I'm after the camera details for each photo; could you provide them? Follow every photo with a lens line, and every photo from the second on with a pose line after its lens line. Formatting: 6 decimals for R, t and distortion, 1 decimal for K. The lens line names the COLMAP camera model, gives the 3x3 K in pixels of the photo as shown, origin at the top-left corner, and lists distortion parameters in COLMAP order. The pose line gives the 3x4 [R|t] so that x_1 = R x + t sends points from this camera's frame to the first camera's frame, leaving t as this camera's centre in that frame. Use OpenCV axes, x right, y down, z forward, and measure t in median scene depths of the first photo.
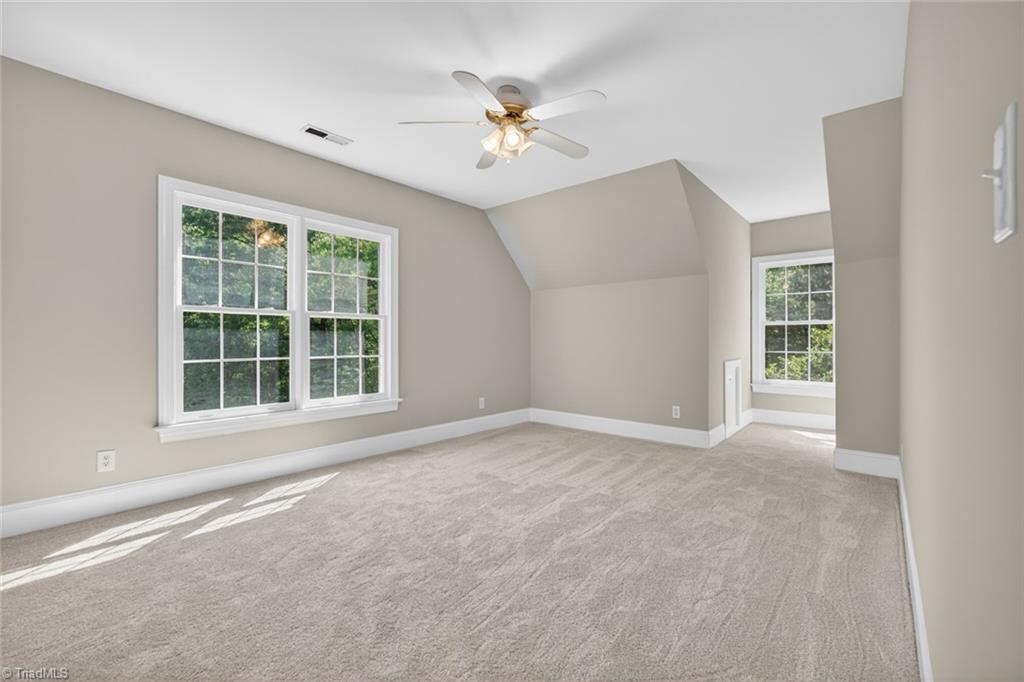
lens RADIAL K [[424.5, 0, 512.0], [0, 424.5, 341.0], [0, 0, 1]] dist [0.002106, 0.000532]
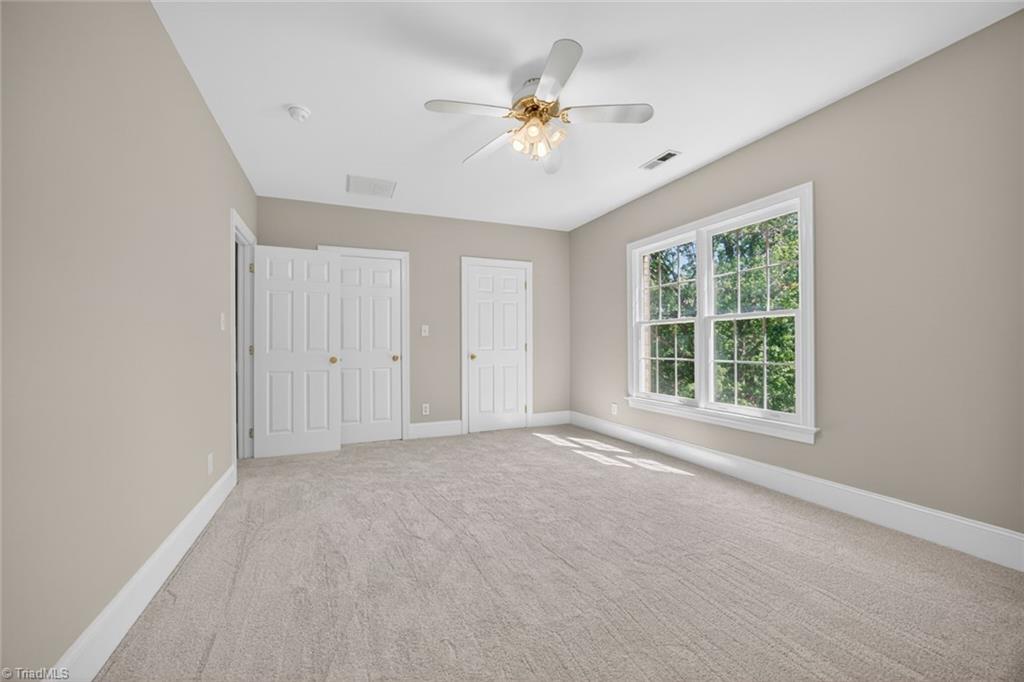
lens RADIAL K [[424.5, 0, 512.0], [0, 424.5, 341.0], [0, 0, 1]] dist [0.002106, 0.000532]
pose [[-0.418574, -0.006819, -0.908157, 0.646245], [0.002665, 0.999958, -0.008736, -0.000680], [0.908179, -0.006077, -0.418538, 0.964219]]
